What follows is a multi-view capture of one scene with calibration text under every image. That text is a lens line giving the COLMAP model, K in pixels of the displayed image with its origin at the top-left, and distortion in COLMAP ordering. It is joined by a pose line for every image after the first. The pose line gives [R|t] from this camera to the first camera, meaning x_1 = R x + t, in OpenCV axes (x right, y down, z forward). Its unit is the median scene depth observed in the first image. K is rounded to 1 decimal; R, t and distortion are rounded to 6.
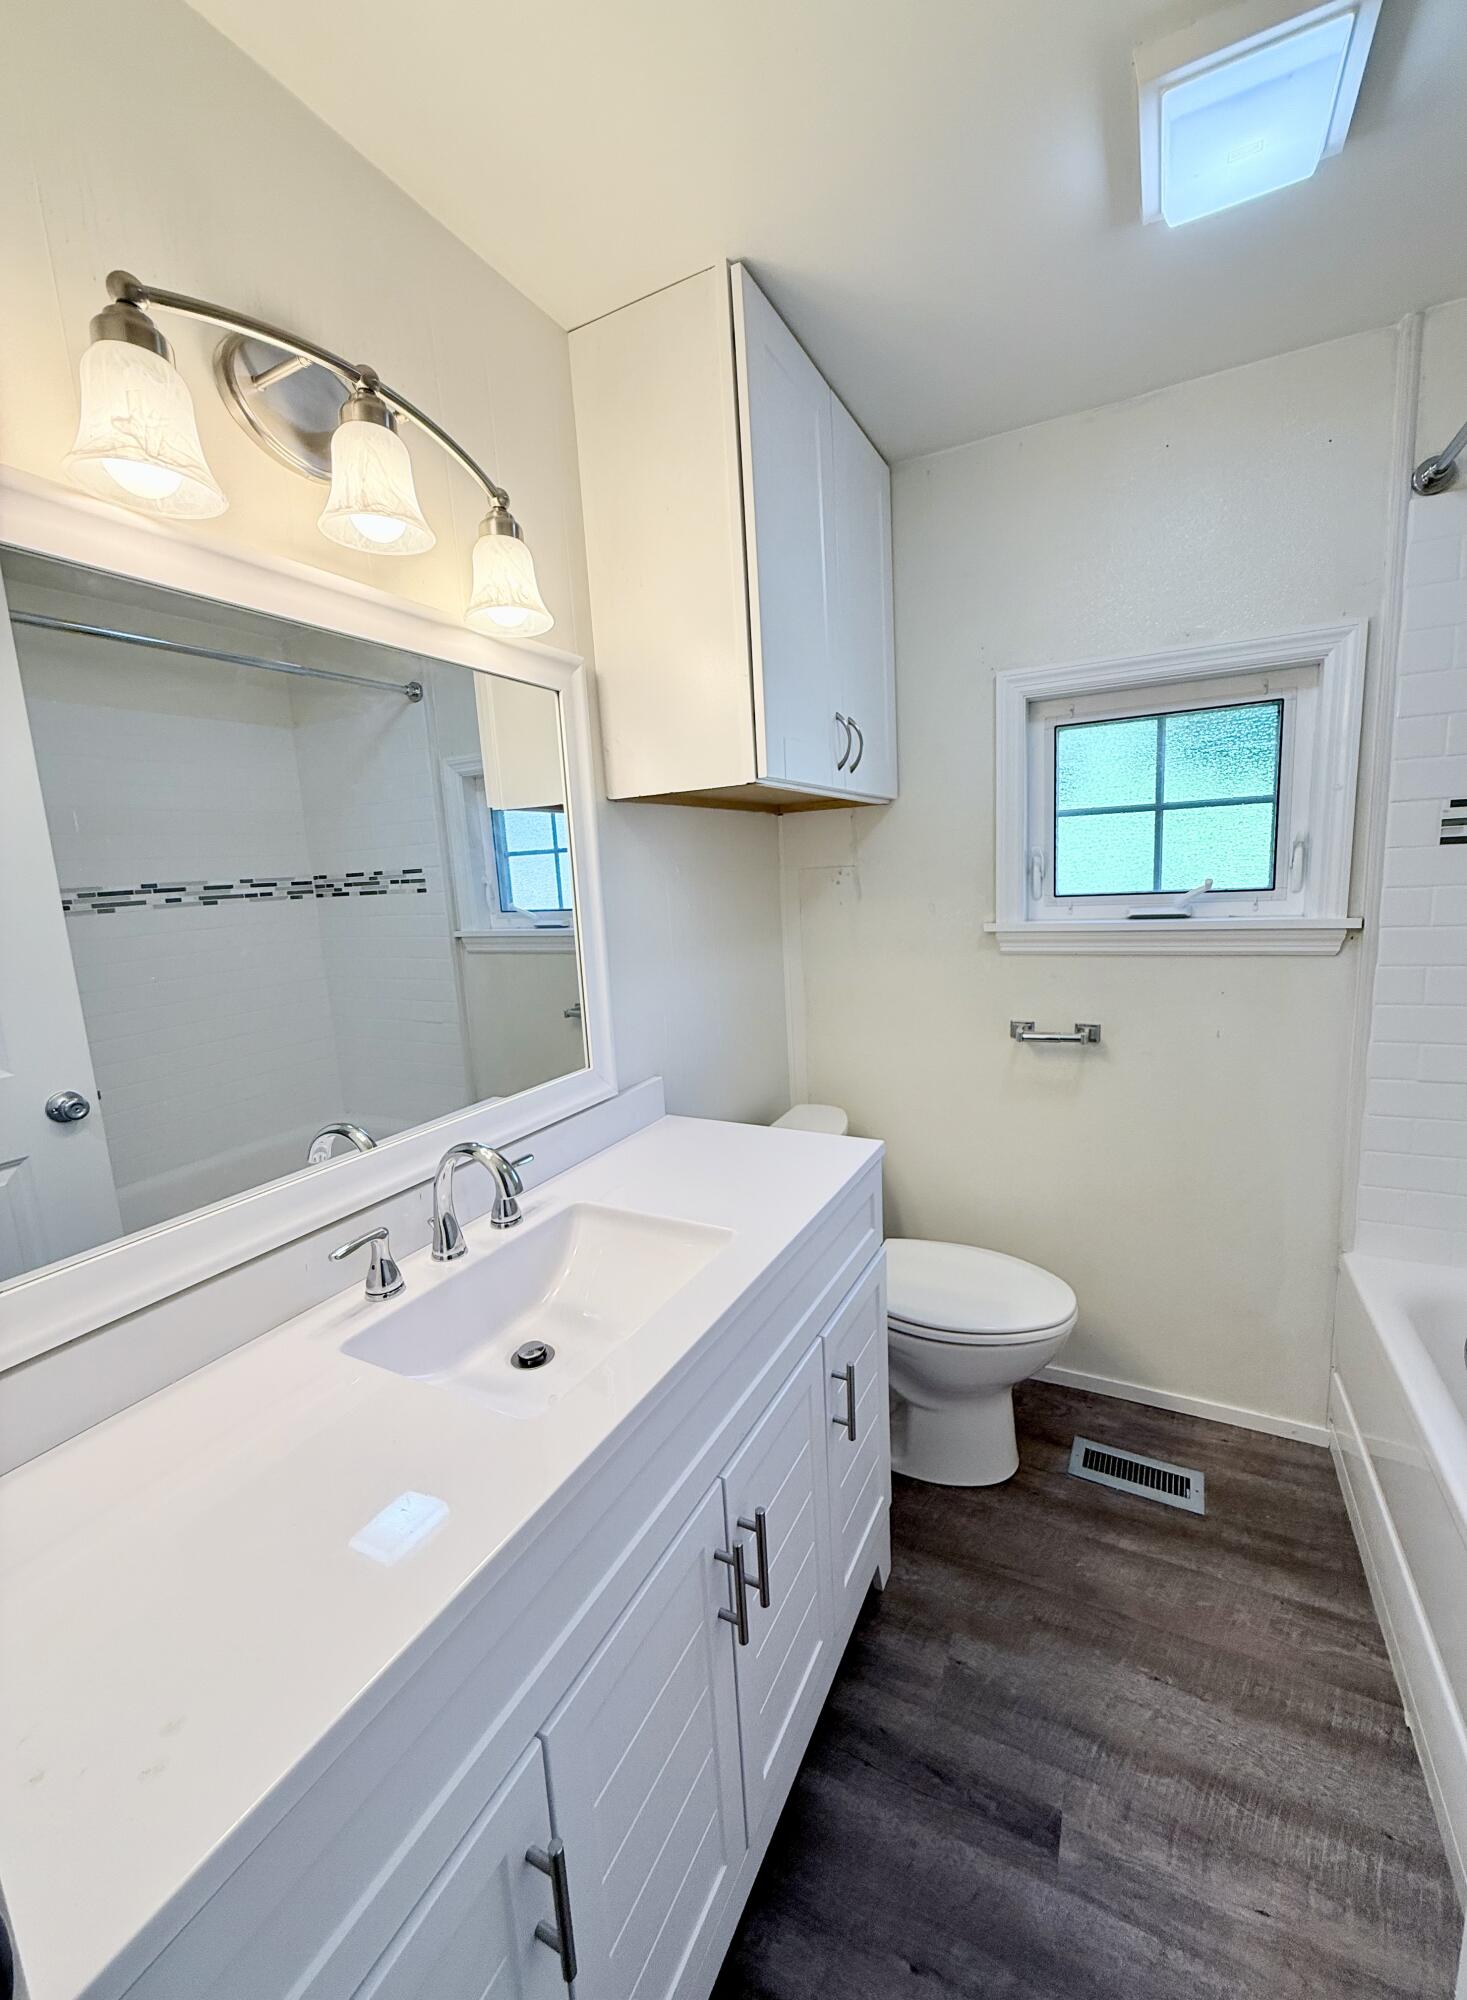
lens RADIAL K [[787.7, 0, 736.7], [0, 787.7, 995.5], [0, 0, 1]] dist [-0.002925, 0.000093]
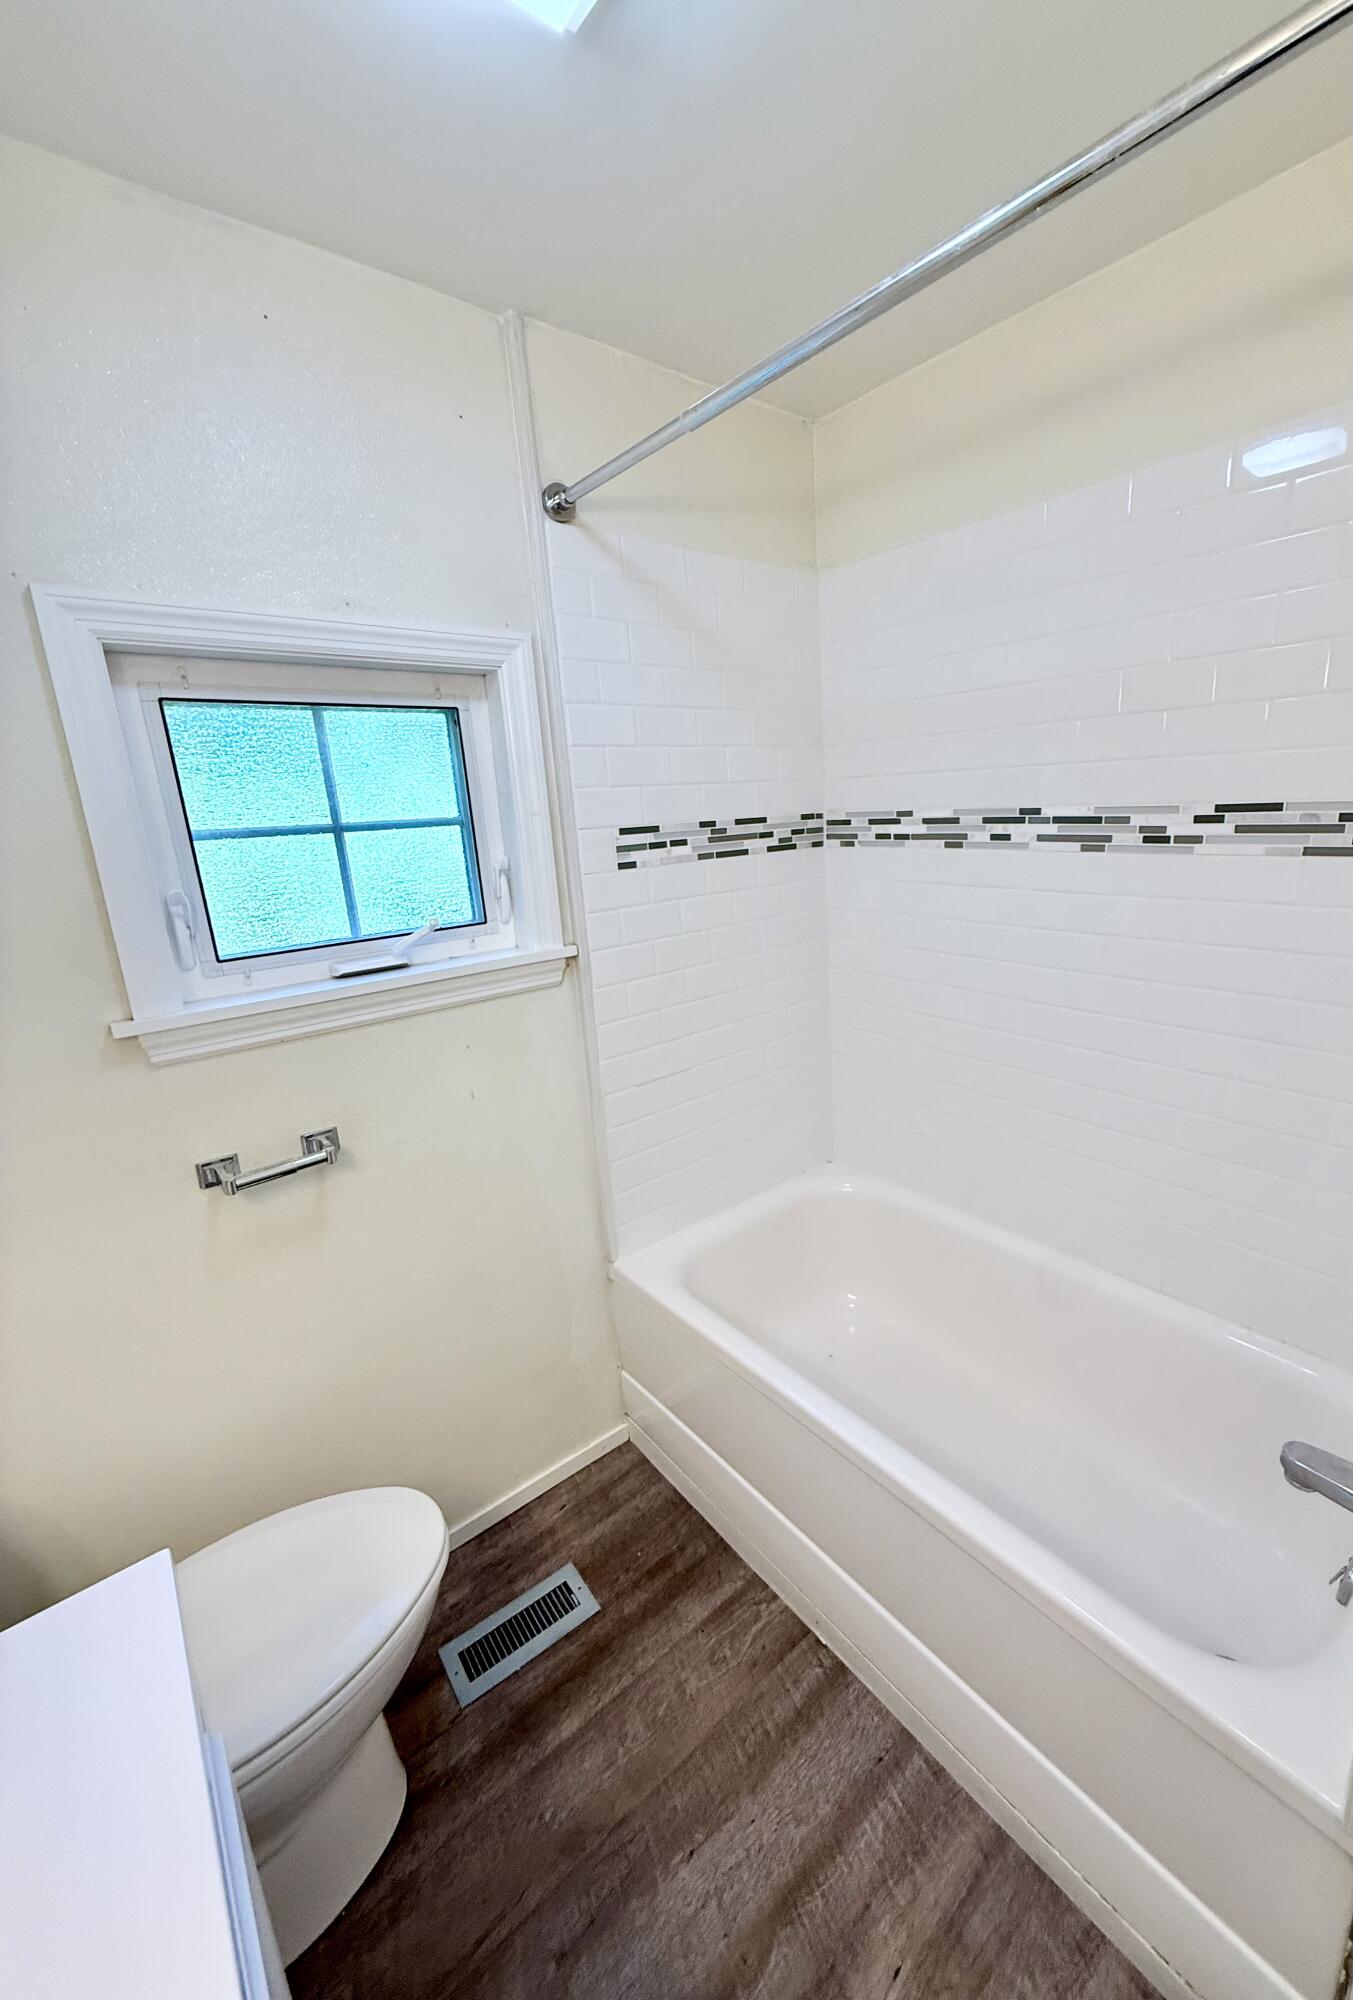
lens RADIAL K [[792.5, 0, 734.9], [0, 792.5, 996.2], [0, 0, 1]] dist [0.003079, -0.000876]
pose [[0.372222, -0.187467, 0.909014, -0.050747], [0.185142, 0.974703, 0.125203, -0.117282], [-0.909491, 0.121694, 0.397514, 0.404150]]
